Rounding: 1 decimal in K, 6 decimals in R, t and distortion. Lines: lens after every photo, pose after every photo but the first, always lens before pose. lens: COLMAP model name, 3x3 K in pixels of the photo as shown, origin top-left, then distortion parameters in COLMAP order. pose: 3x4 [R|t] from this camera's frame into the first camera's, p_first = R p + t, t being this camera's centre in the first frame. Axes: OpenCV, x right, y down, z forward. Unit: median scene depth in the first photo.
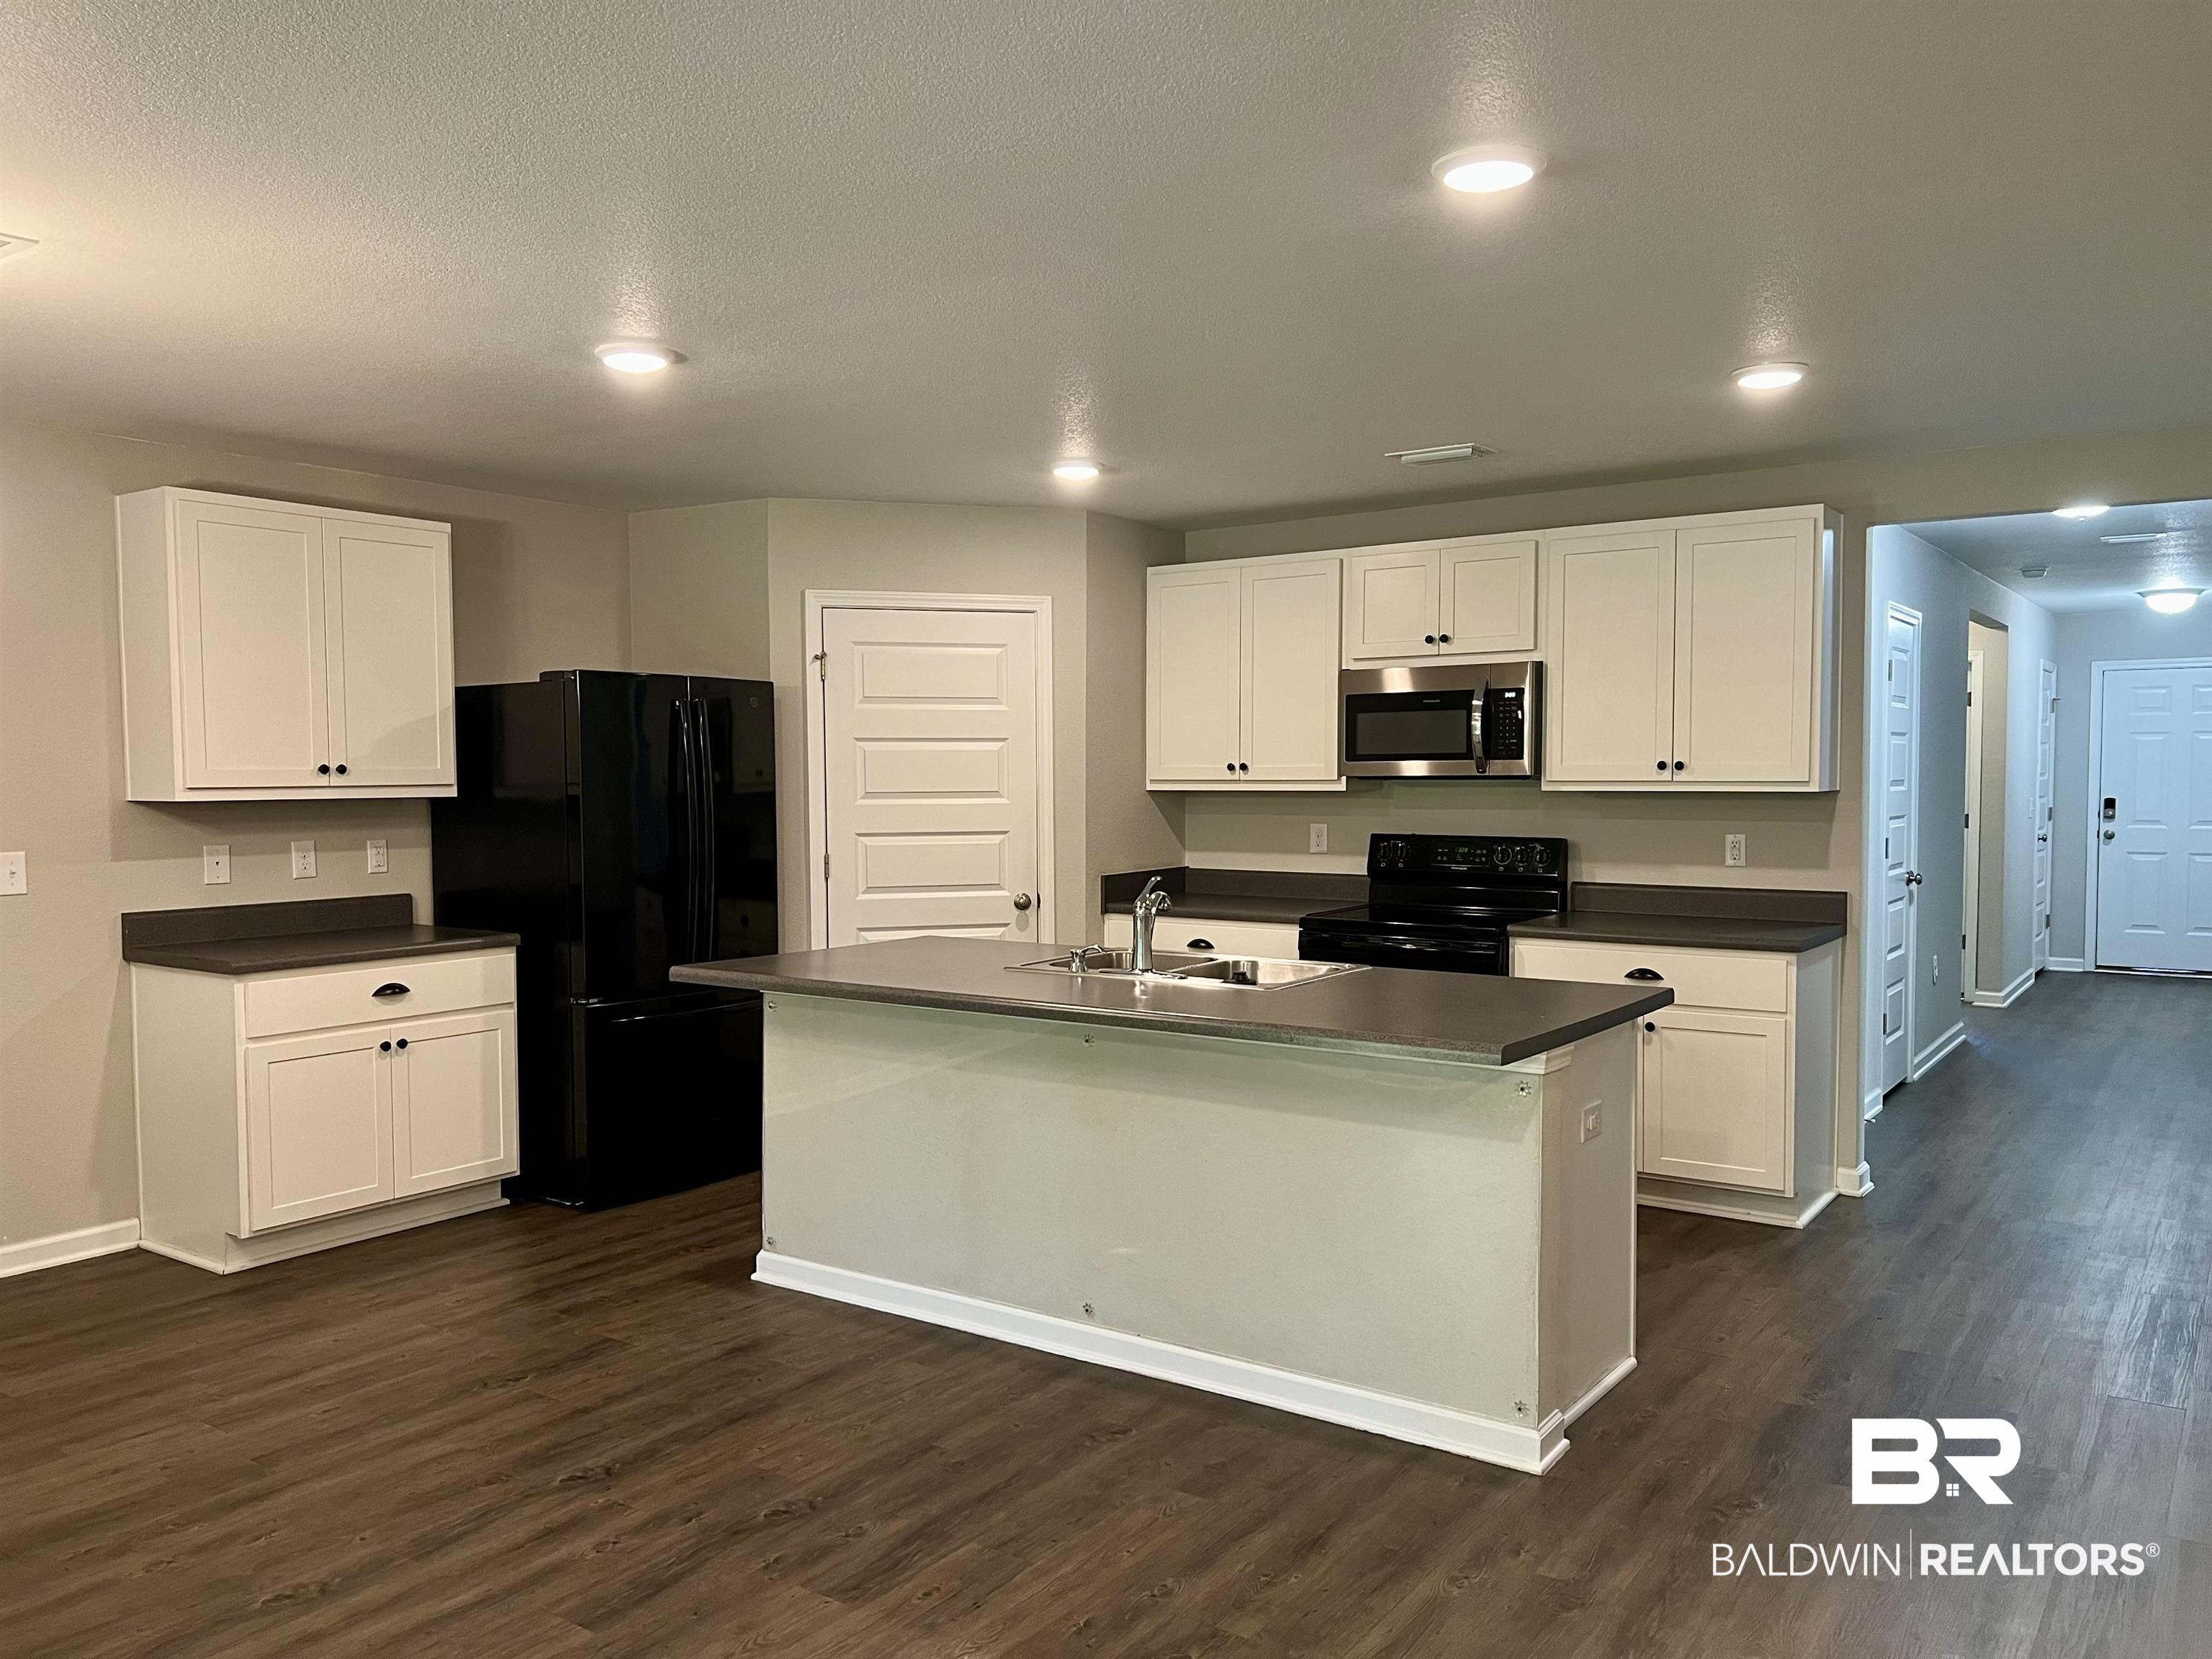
lens RADIAL K [[1664.5, 0, 1094.0], [0, 1664.5, 861.4], [0, 0, 1]] dist [0.043498, -0.053553]
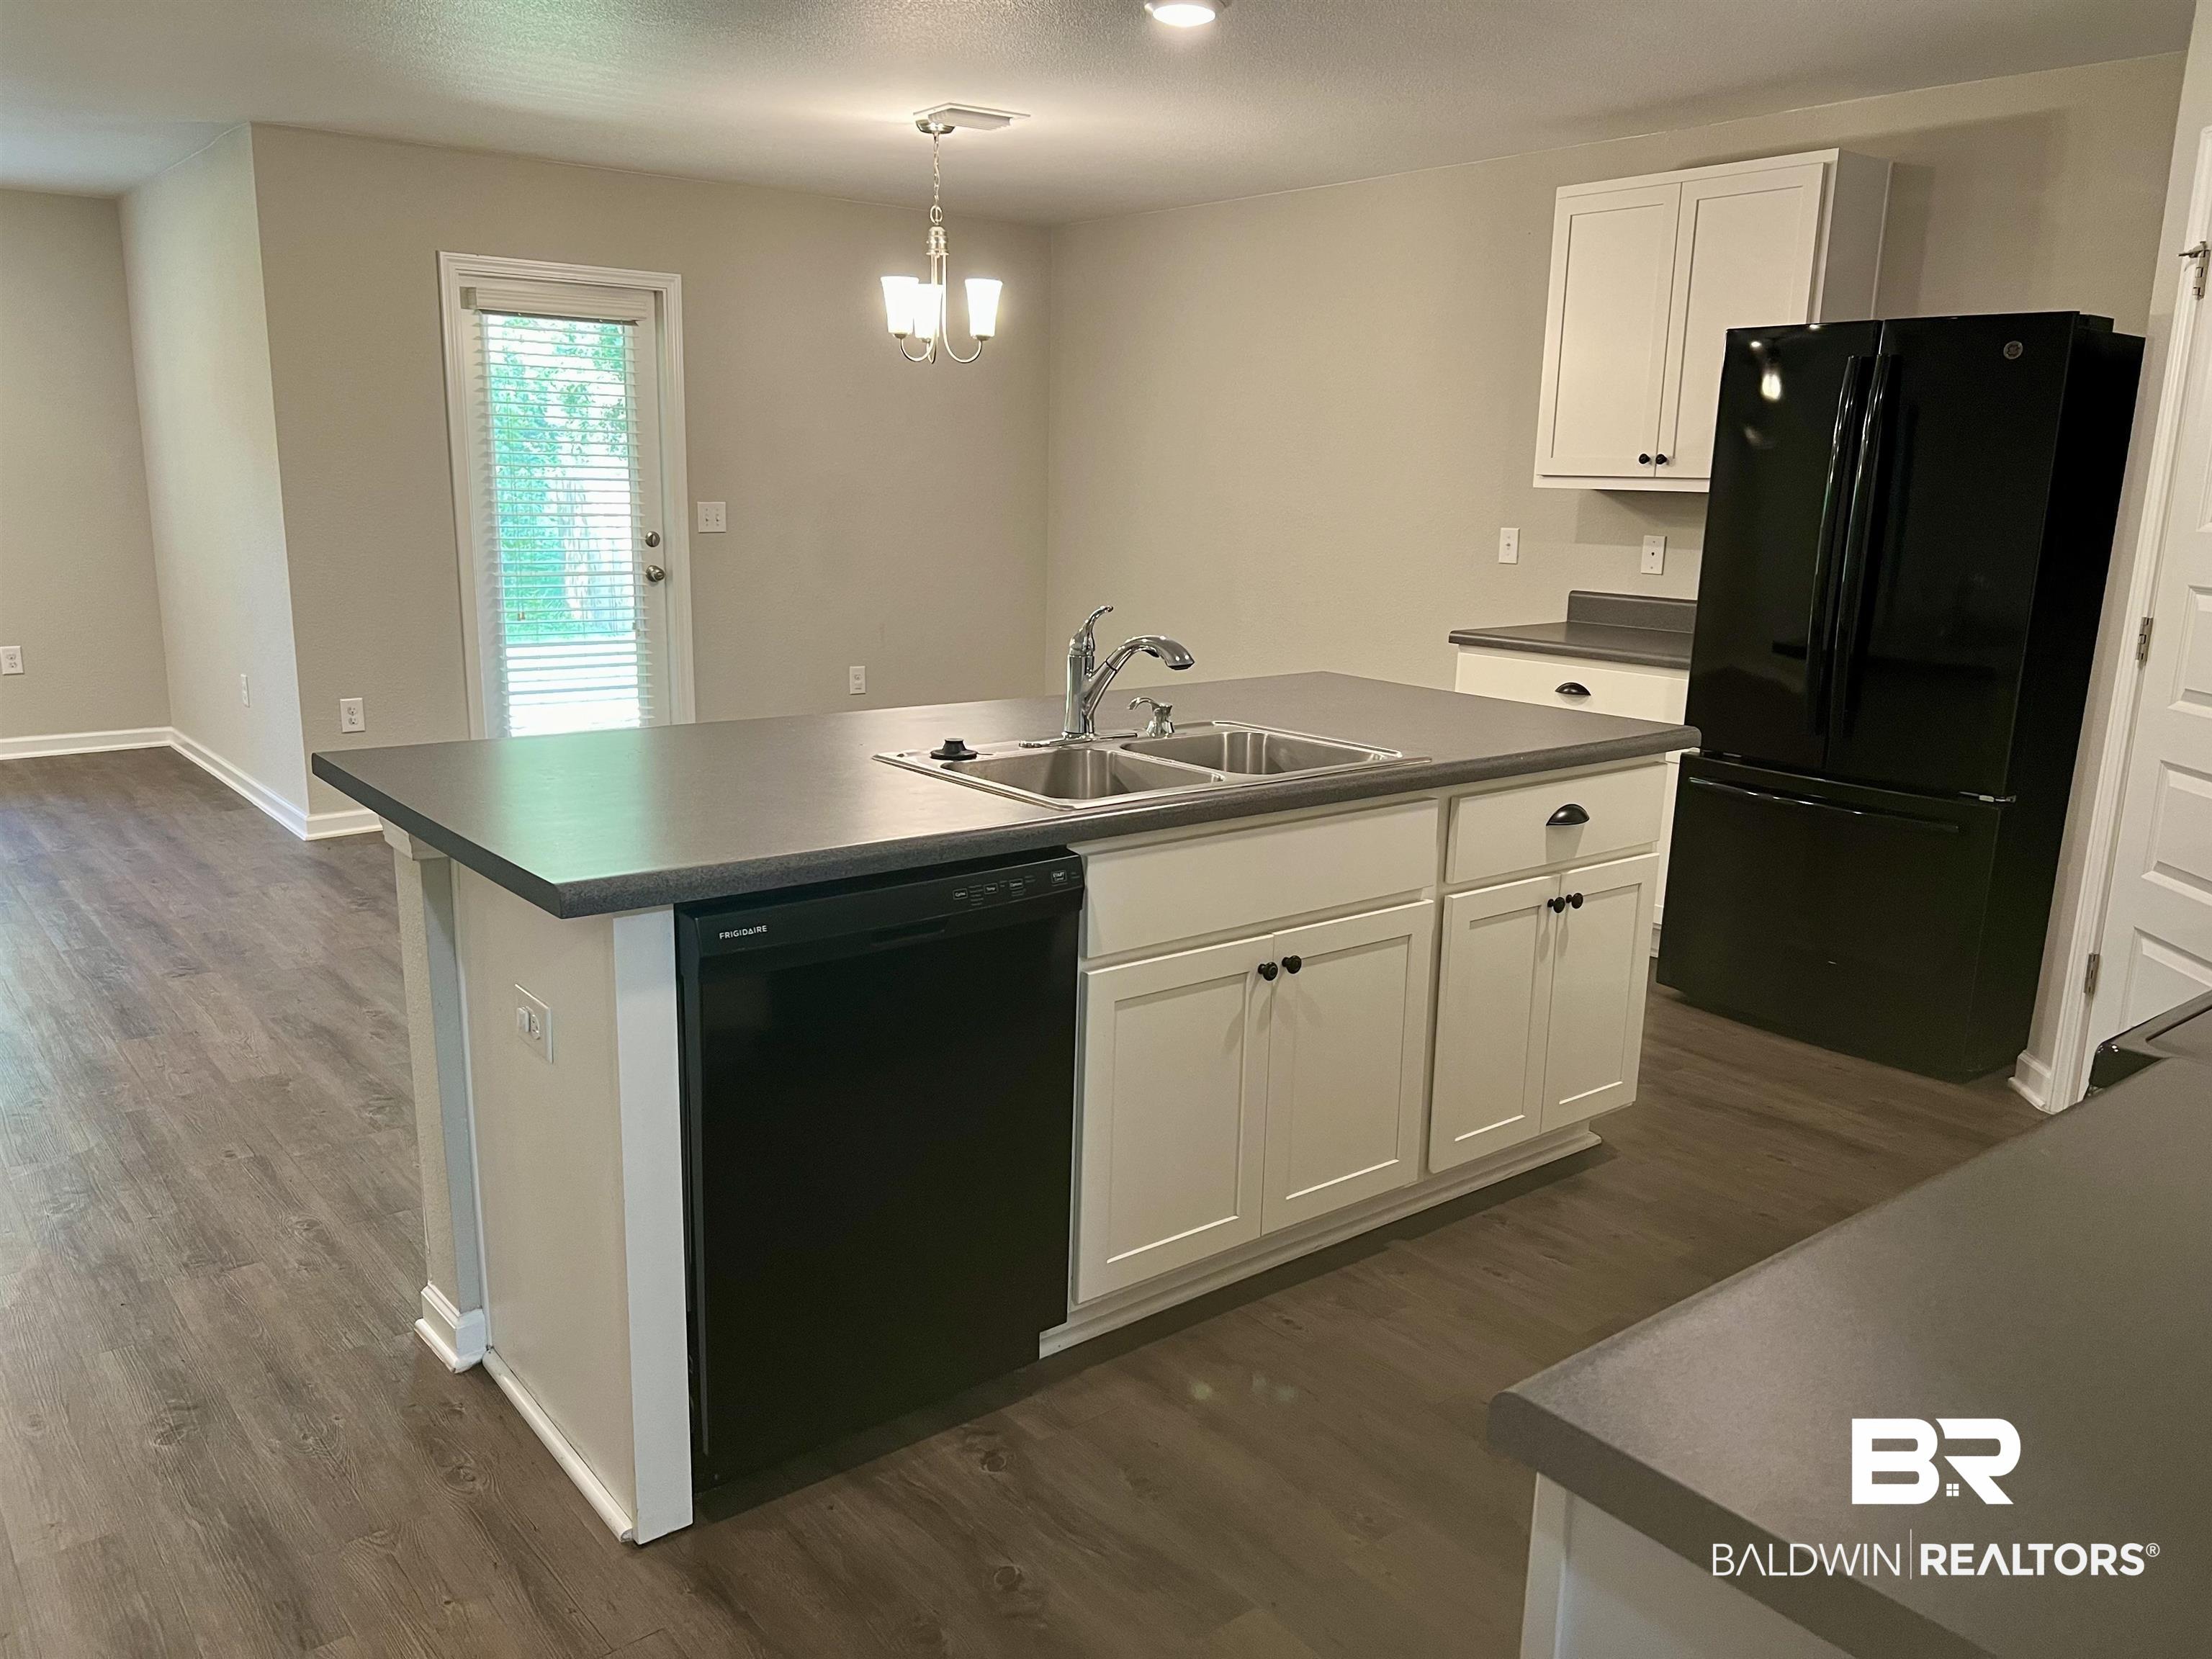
lens RADIAL K [[1664.5, 0, 1104.4], [0, 1664.5, 839.0], [0, 0, 1]] dist [0.043498, -0.053553]
pose [[-0.268275, 0.211719, -0.939789, 0.587660], [-0.074284, 0.968099, 0.239302, -0.051858], [0.960474, 0.134010, -0.243989, 0.984198]]
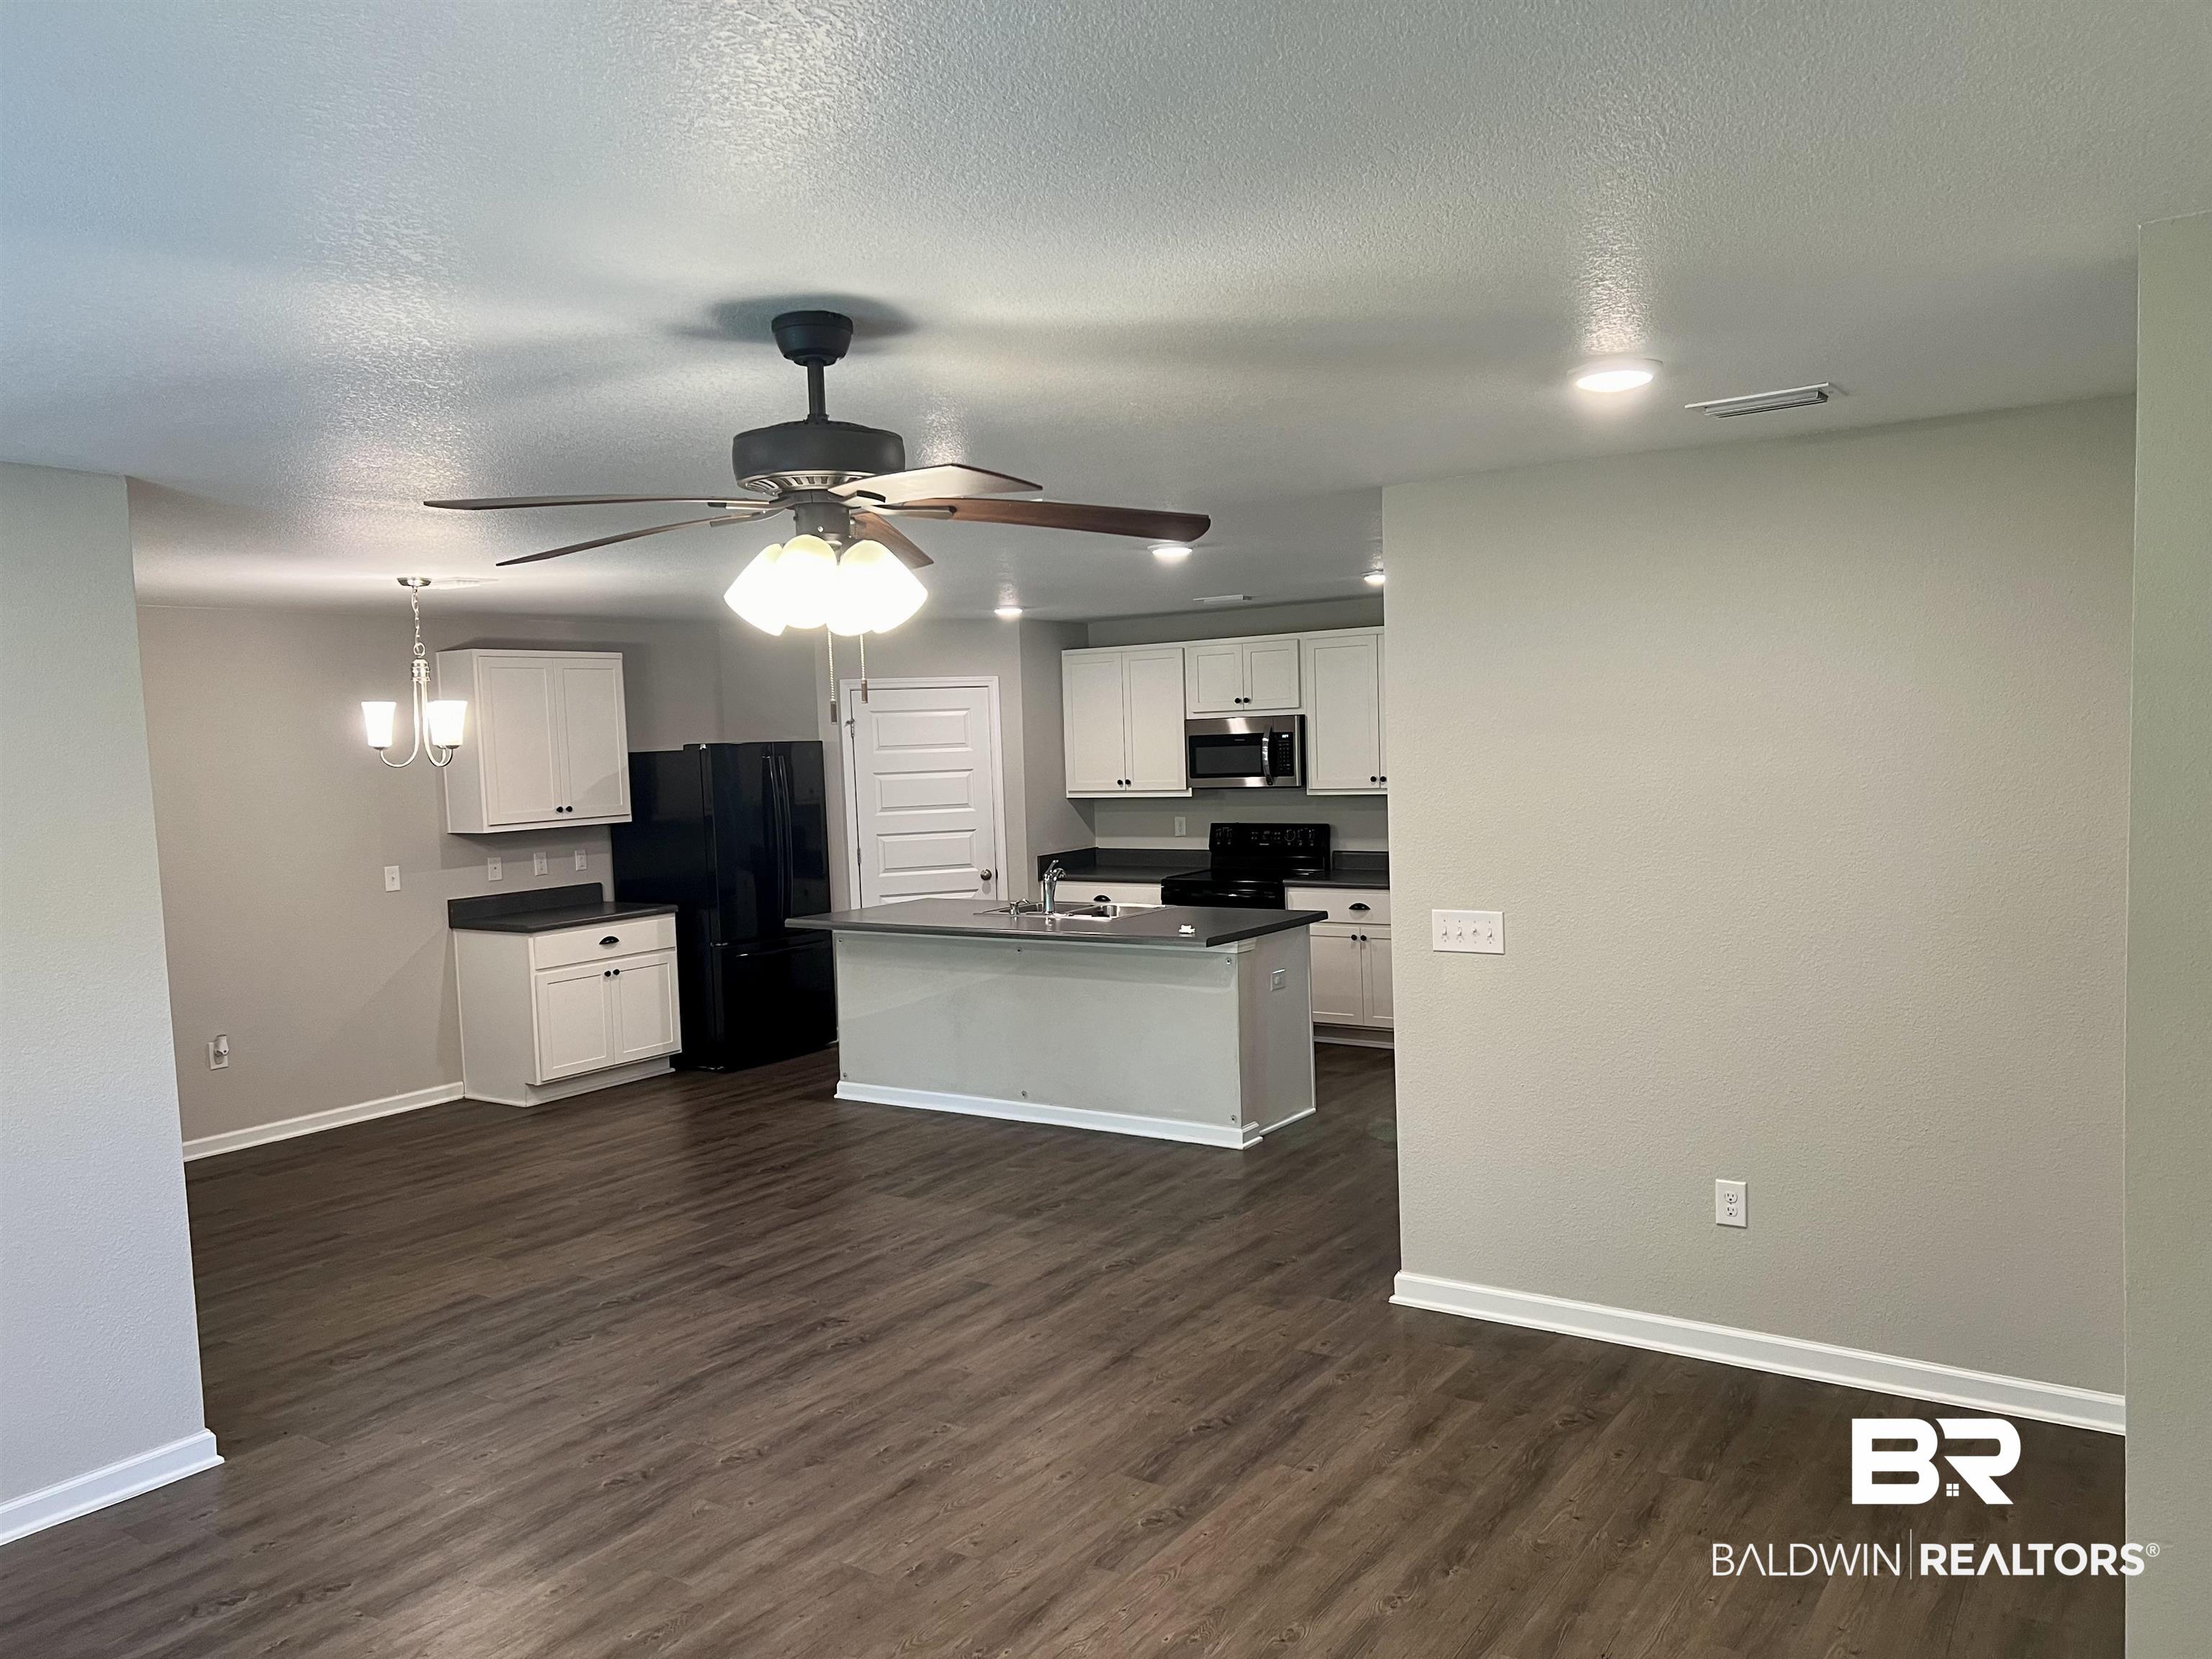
lens RADIAL K [[1664.5, 0, 1103.1], [0, 1664.5, 840.6], [0, 0, 1]] dist [0.043498, -0.053553]
pose [[0.999294, -0.032453, 0.018951, 0.046474], [0.032289, 0.999439, 0.008865, -0.021989], [-0.019228, -0.008247, 0.999781, -0.678659]]
